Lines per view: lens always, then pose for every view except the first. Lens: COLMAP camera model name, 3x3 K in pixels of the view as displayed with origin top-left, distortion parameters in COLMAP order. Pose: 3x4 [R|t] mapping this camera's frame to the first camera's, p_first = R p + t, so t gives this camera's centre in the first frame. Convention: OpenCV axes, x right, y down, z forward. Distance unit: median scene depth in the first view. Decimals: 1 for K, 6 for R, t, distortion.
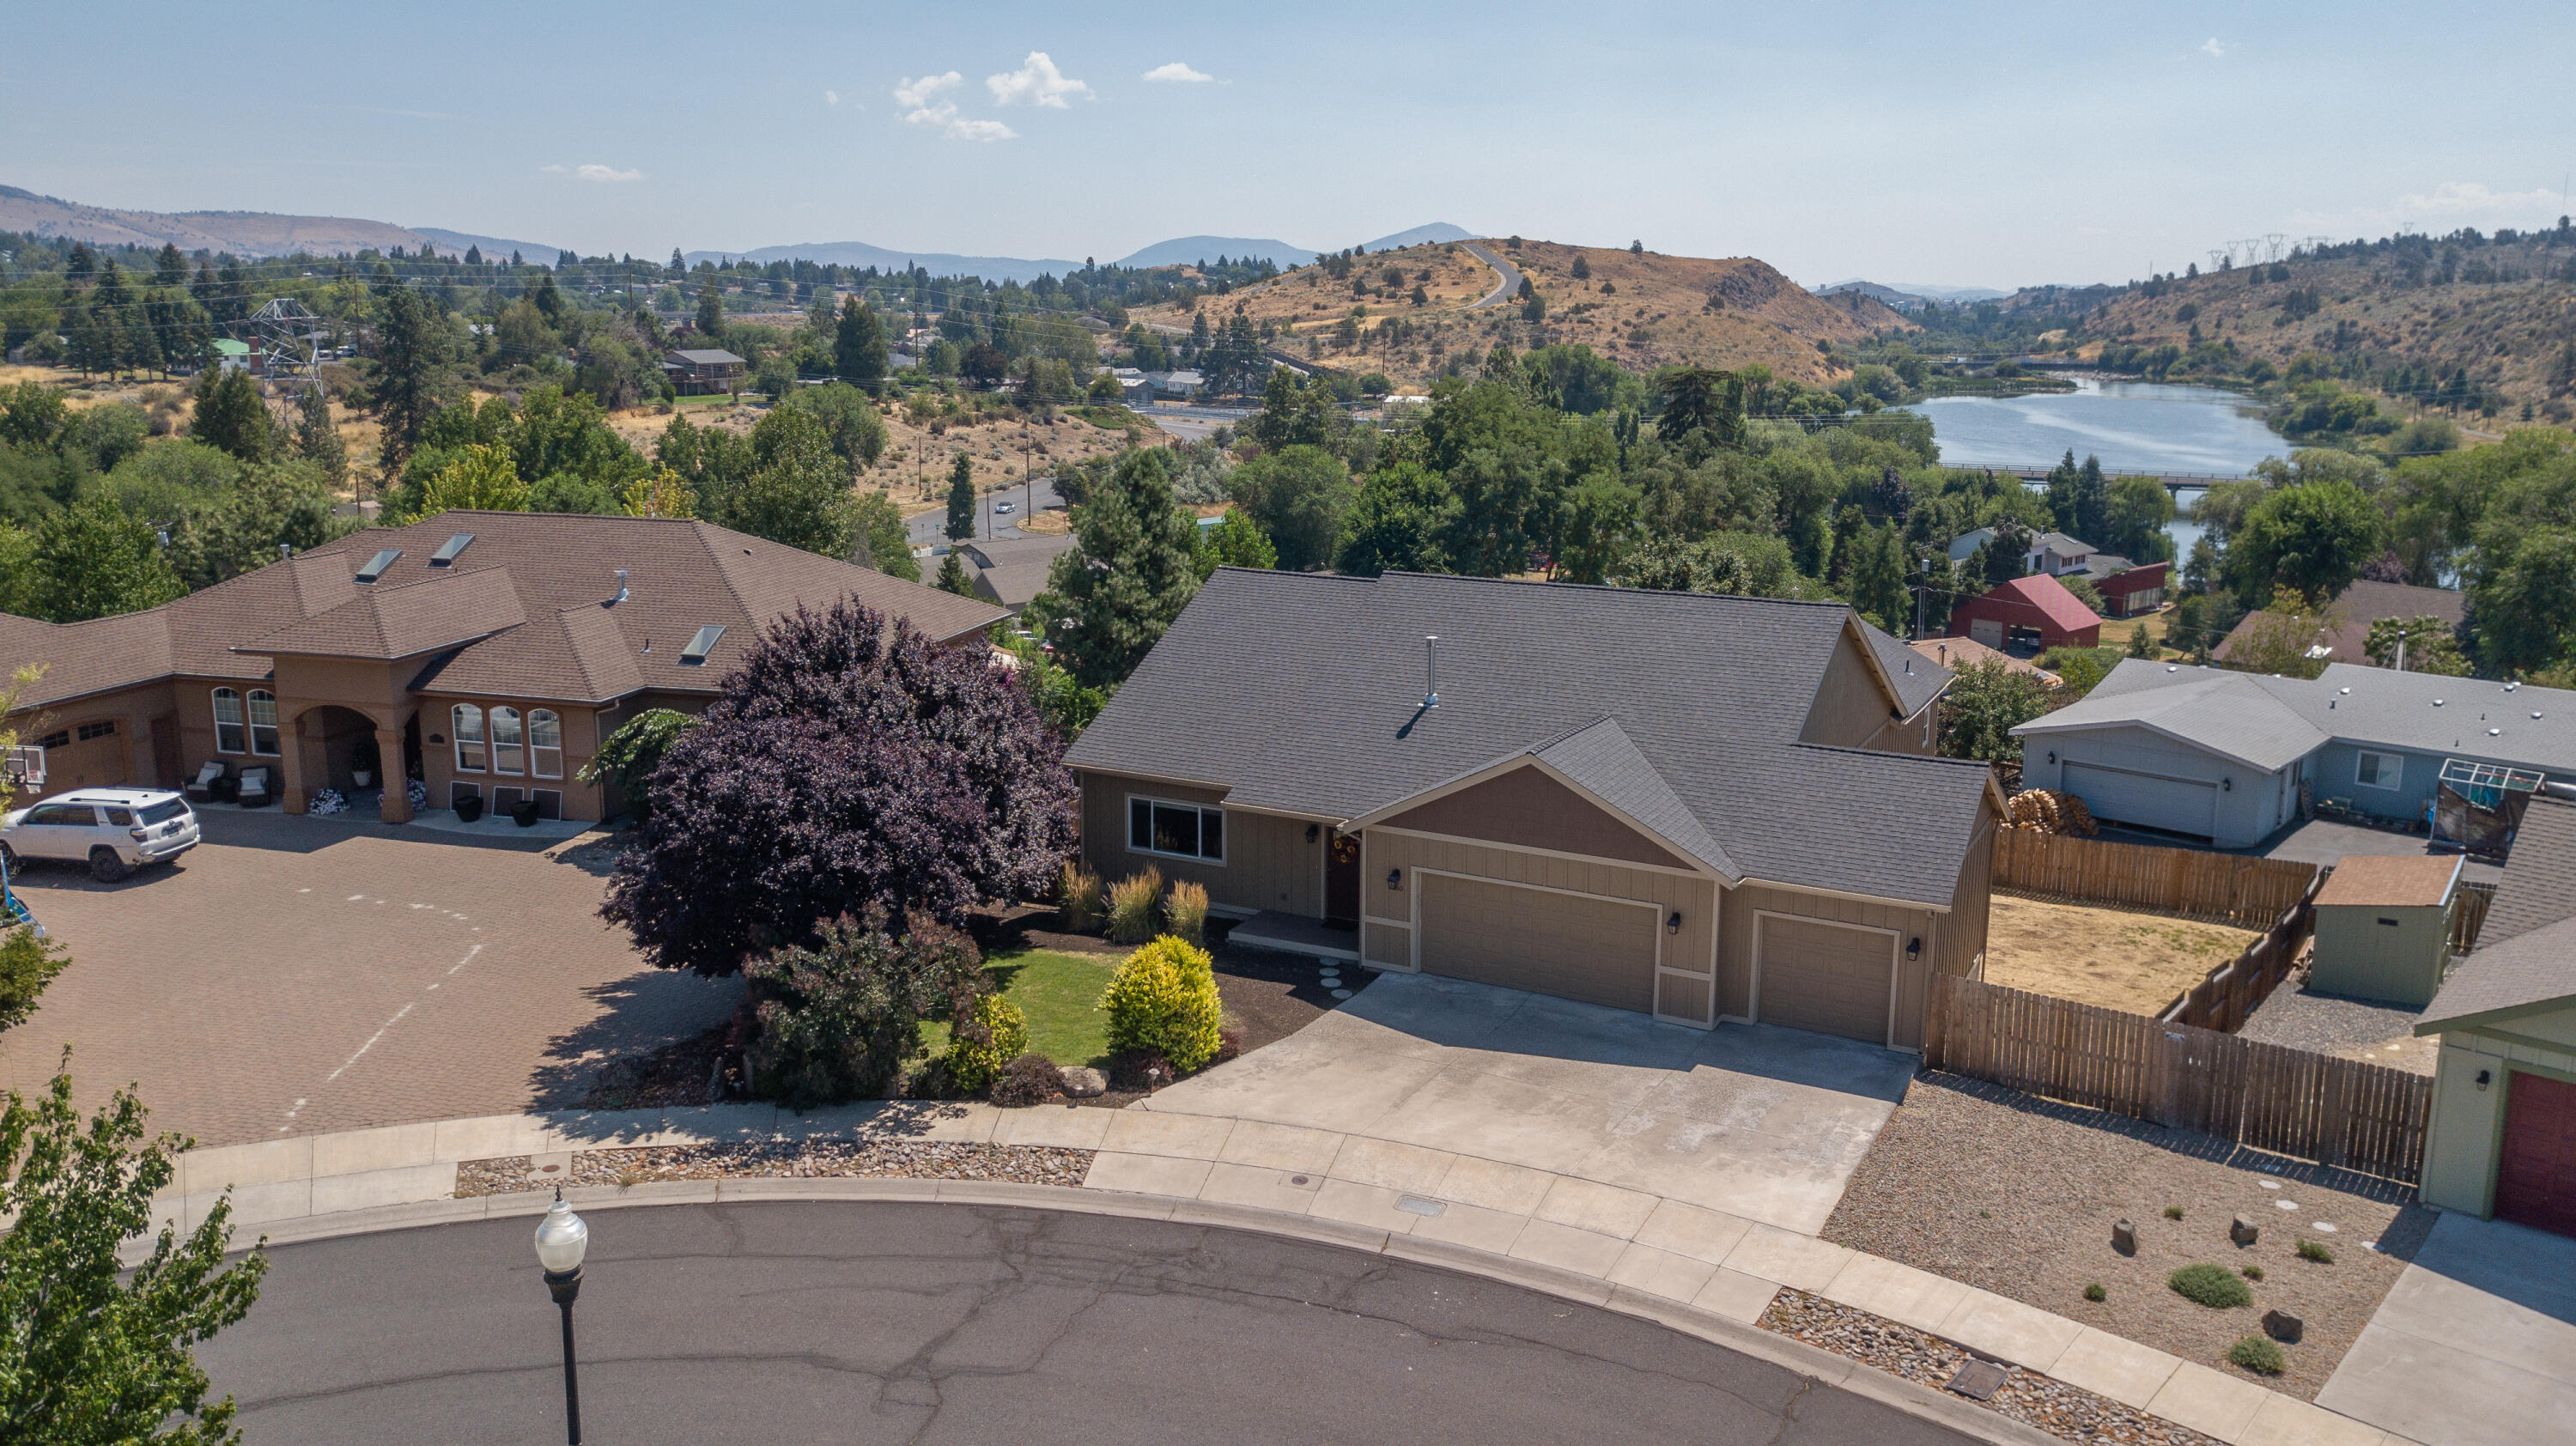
lens RADIAL K [[1990.6, 0, 1274.3], [0, 1990.6, 764.4], [0, 0, 1]] dist [0.048310, -0.107944]
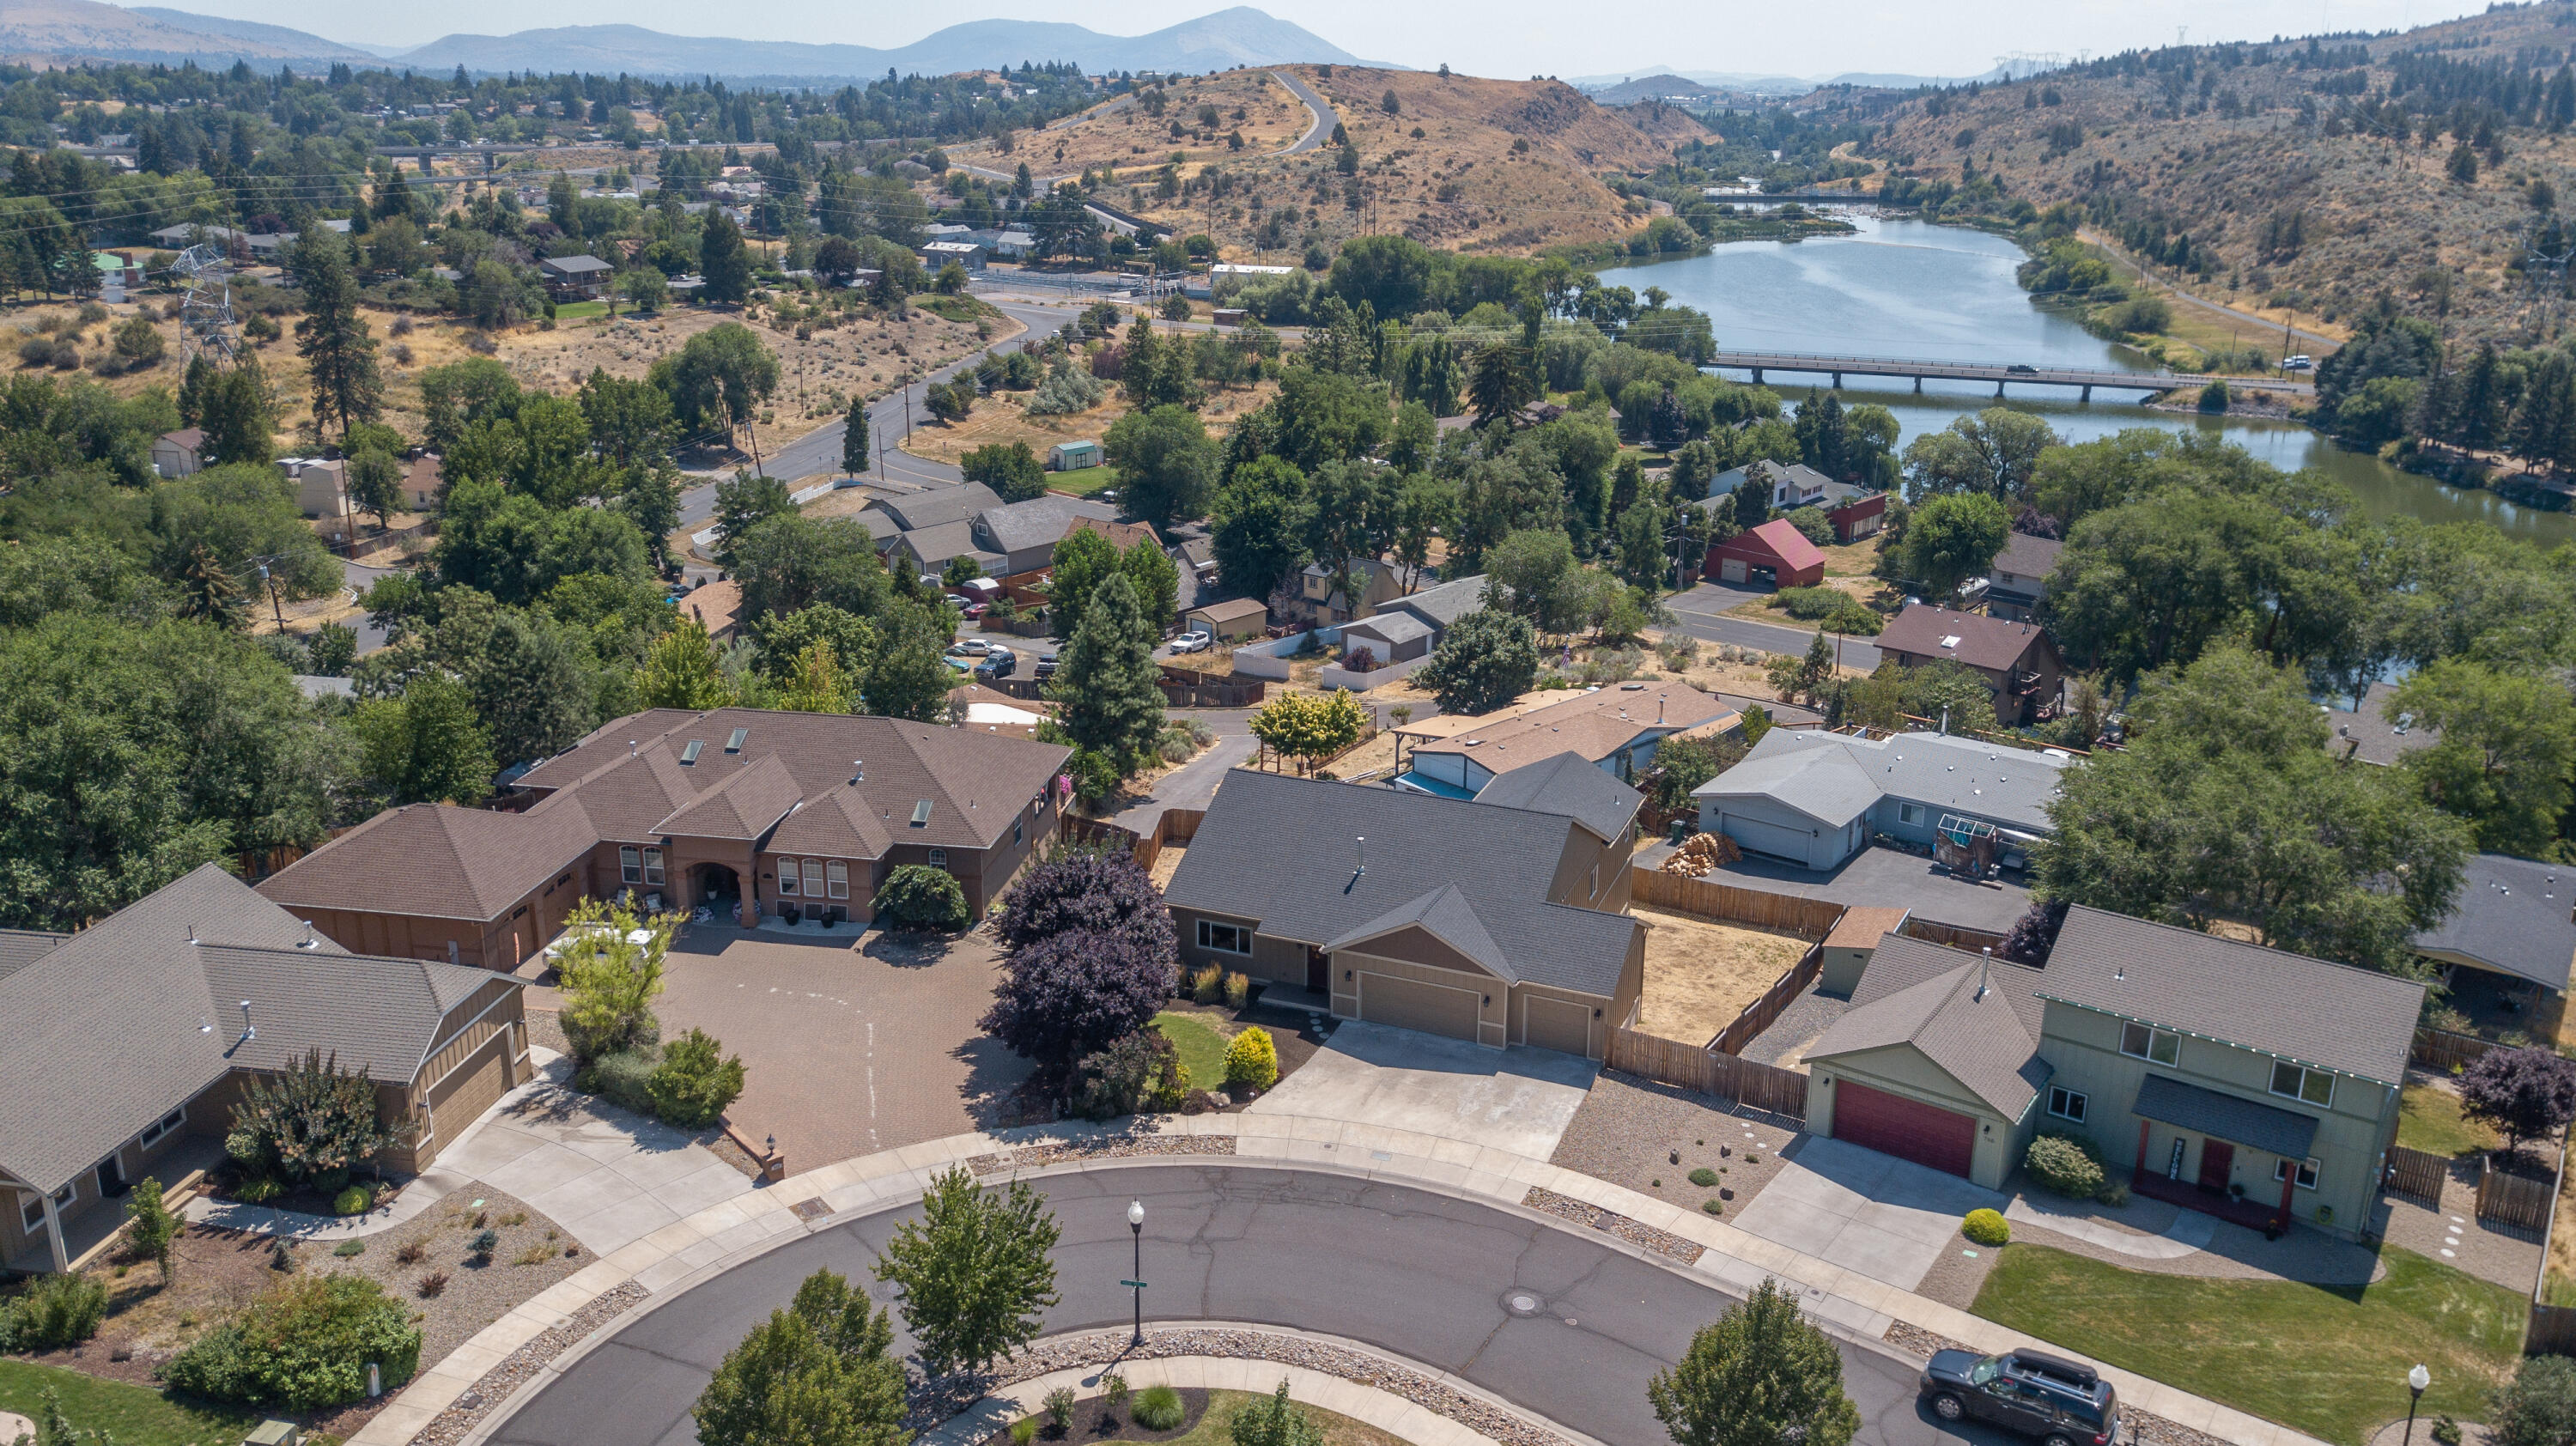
lens RADIAL K [[1995.5, 0, 1288.0], [0, 1995.5, 723.0], [0, 0, 1]] dist [0.065938, -0.118251]
pose [[0.994881, -0.028249, 0.097021, -0.038155], [0.020628, 0.996686, 0.078680, -0.072255], [-0.098922, -0.076276, 0.992167, -0.195538]]
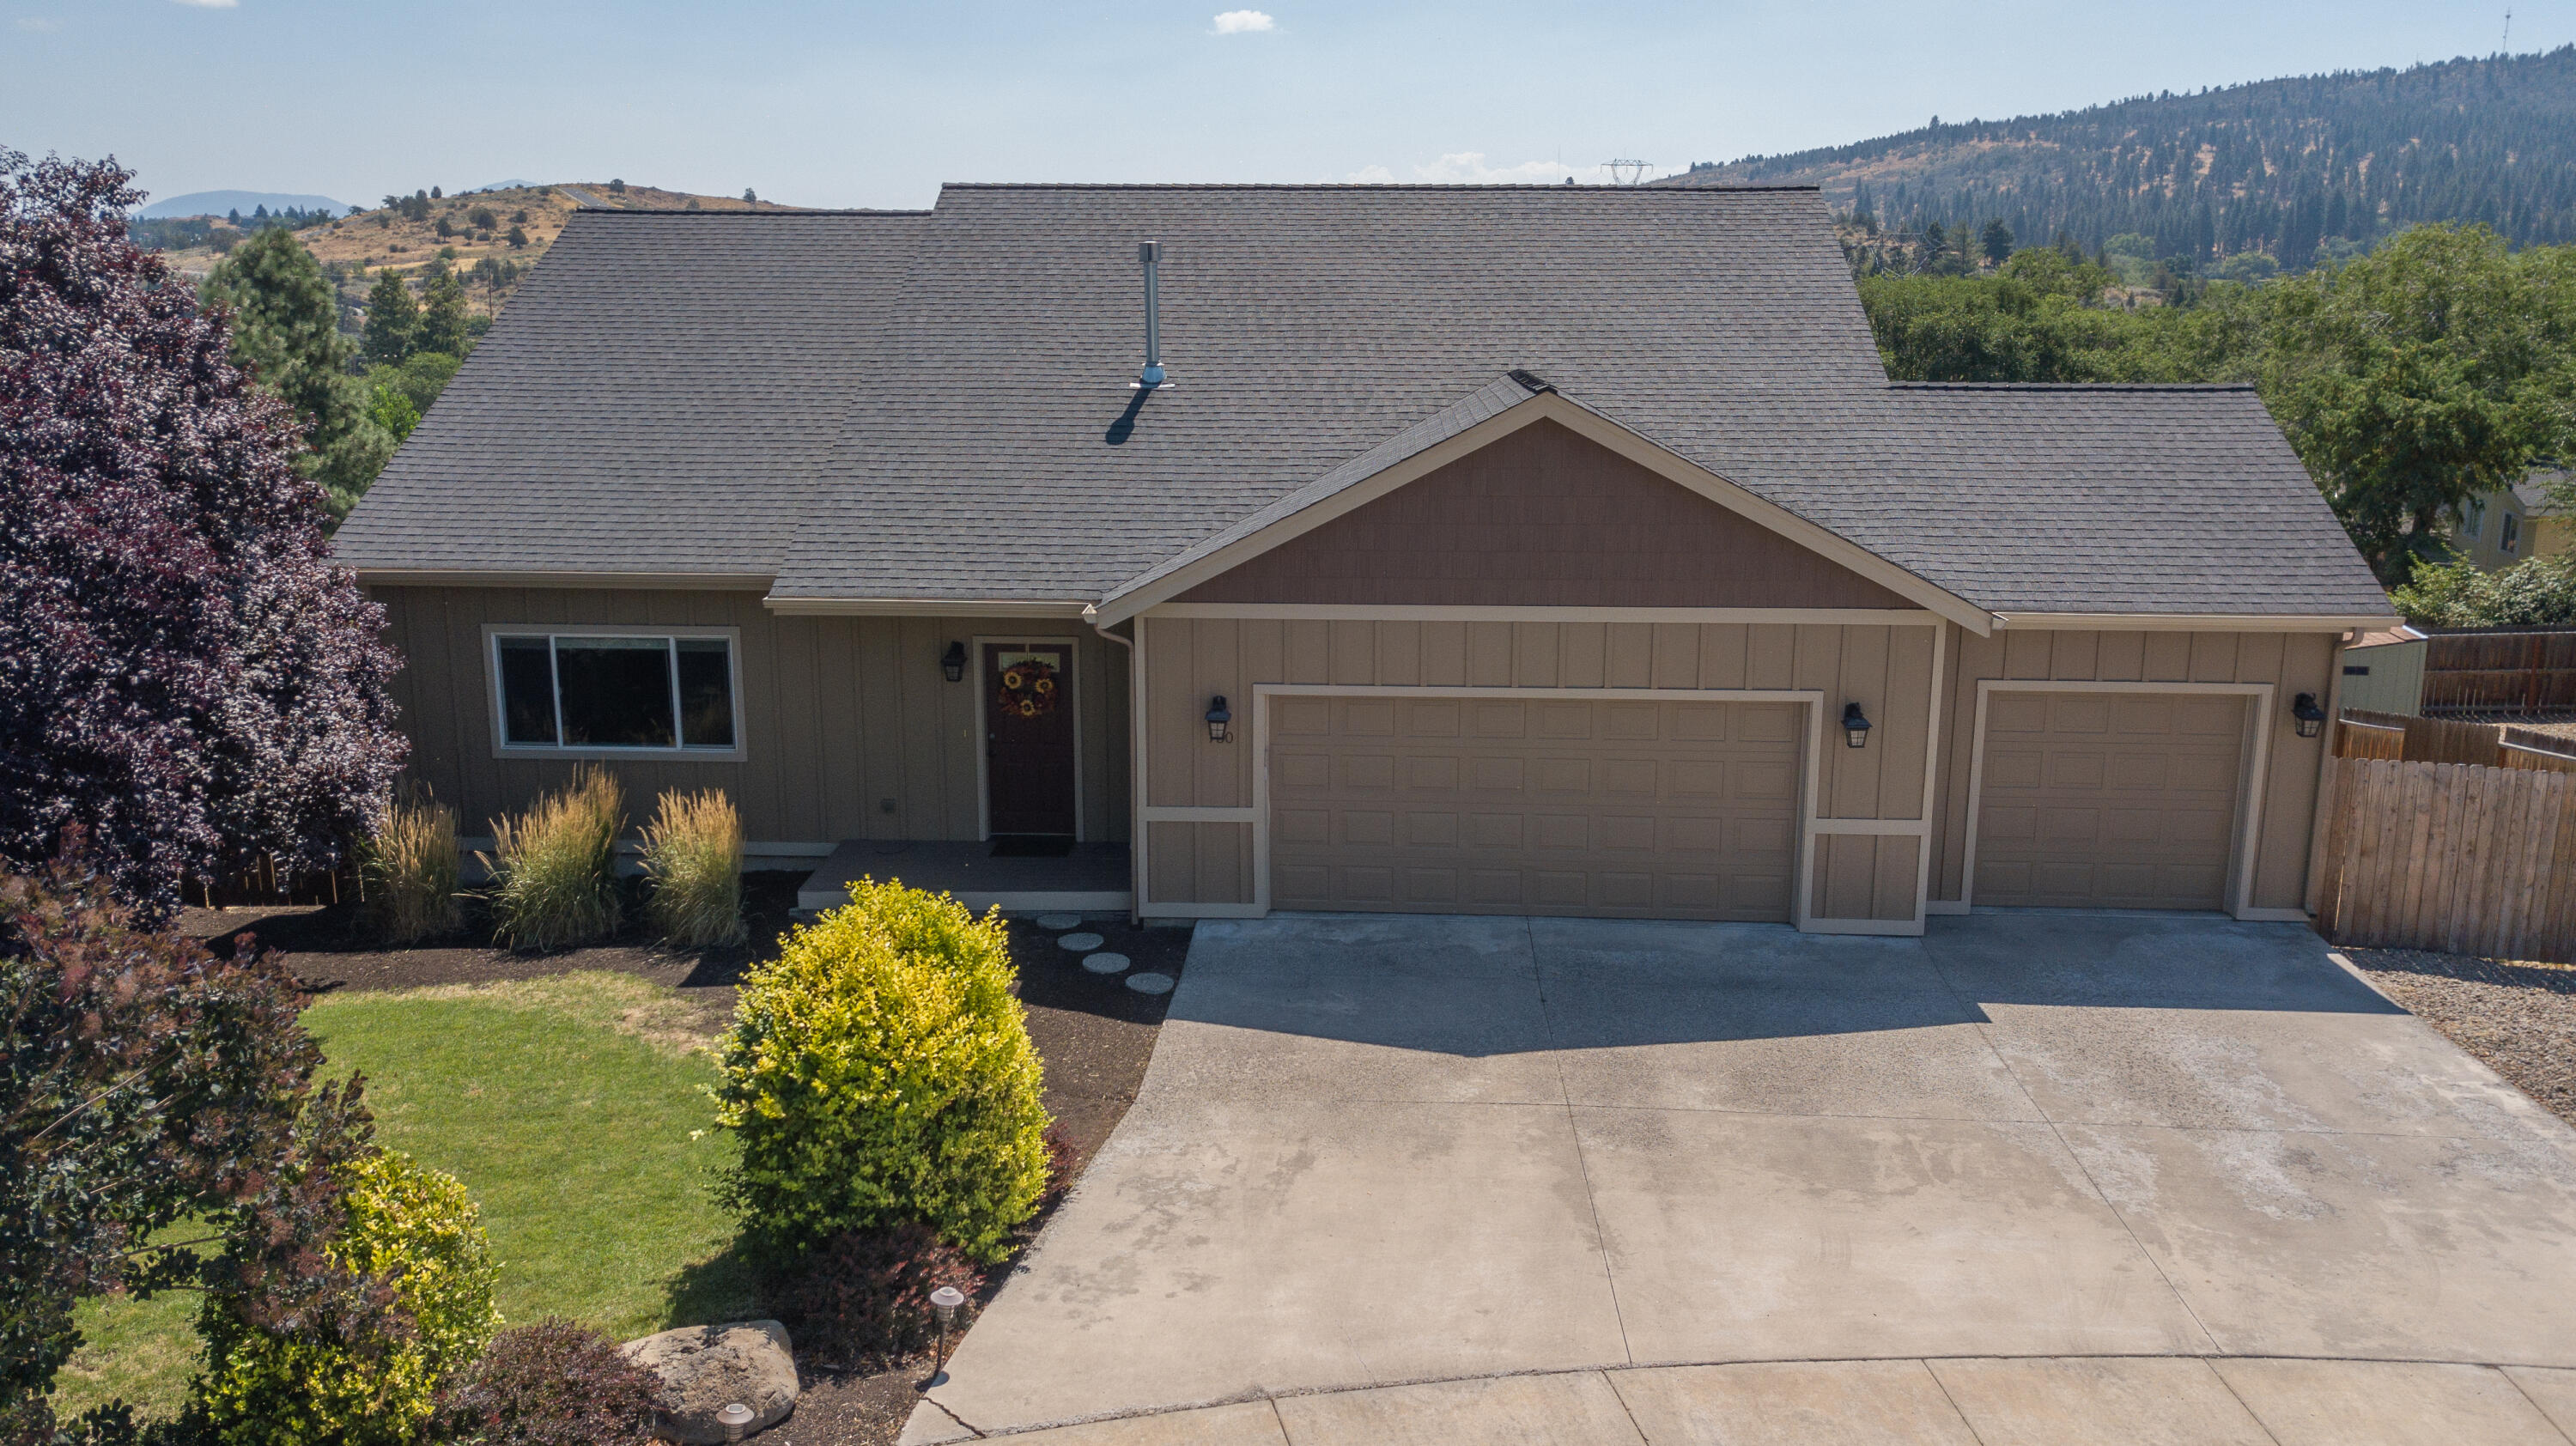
lens RADIAL K [[2012.4, 0, 1330.1], [0, 2012.4, 719.7], [0, 0, 1]] dist [-0.000608, 0.001819]
pose [[0.899528, -0.098035, 0.425721, -0.022887], [0.100060, 0.994825, 0.017667, 0.010863], [-0.425249, 0.026706, 0.904682, 0.117215]]
